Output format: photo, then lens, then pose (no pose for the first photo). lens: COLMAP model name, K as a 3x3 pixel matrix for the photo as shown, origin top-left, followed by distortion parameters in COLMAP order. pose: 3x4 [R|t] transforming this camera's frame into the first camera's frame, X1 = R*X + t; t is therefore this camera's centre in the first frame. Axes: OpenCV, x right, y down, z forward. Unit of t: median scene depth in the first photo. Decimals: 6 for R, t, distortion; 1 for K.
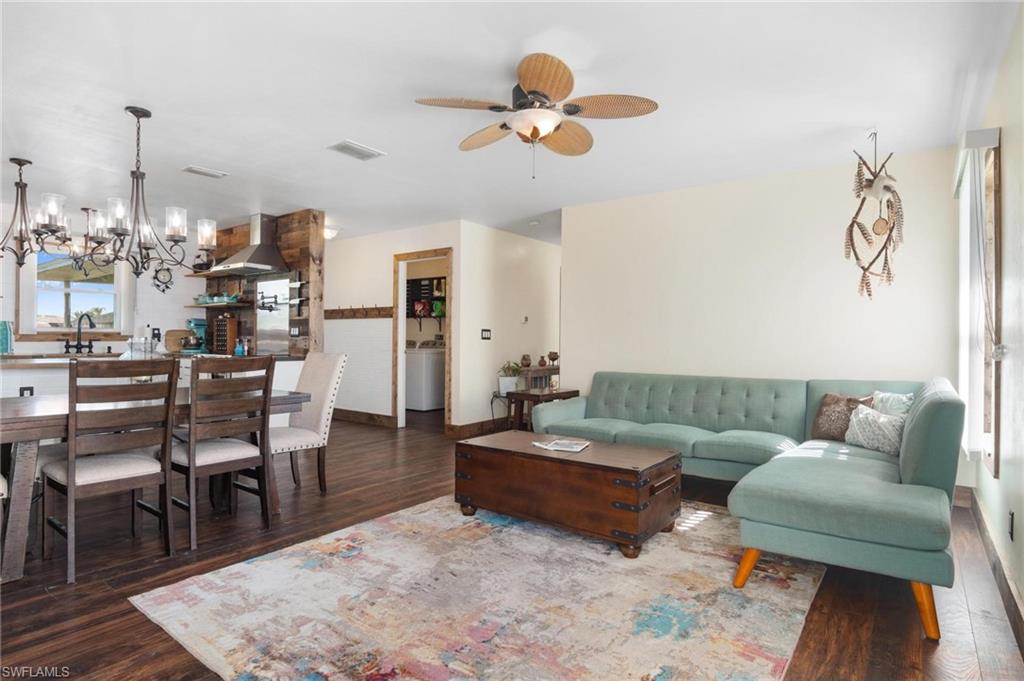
lens RADIAL K [[548.3, 0, 514.4], [0, 548.3, 336.8], [0, 0, 1]] dist [-0.021047, 0.001016]
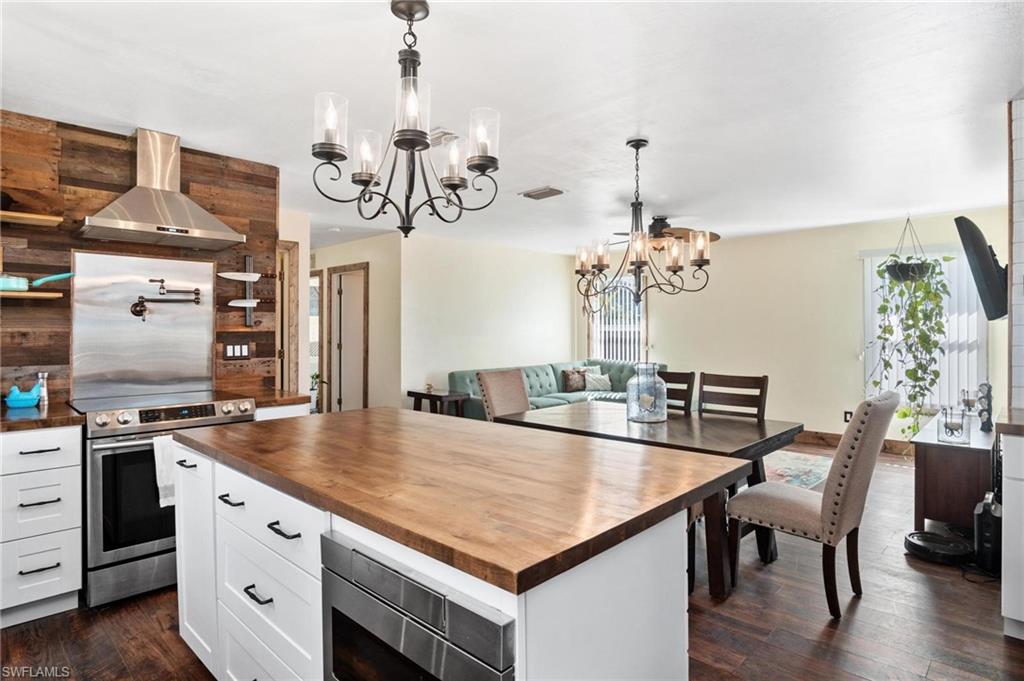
lens RADIAL K [[553.8, 0, 512.4], [0, 553.8, 327.0], [0, 0, 1]] dist [-0.021940, 0.002380]
pose [[0.129642, -0.001826, 0.991559, -1.320531], [-0.000501, 0.999998, 0.001907, -0.051821], [-0.991561, -0.000744, 0.129641, 0.824997]]
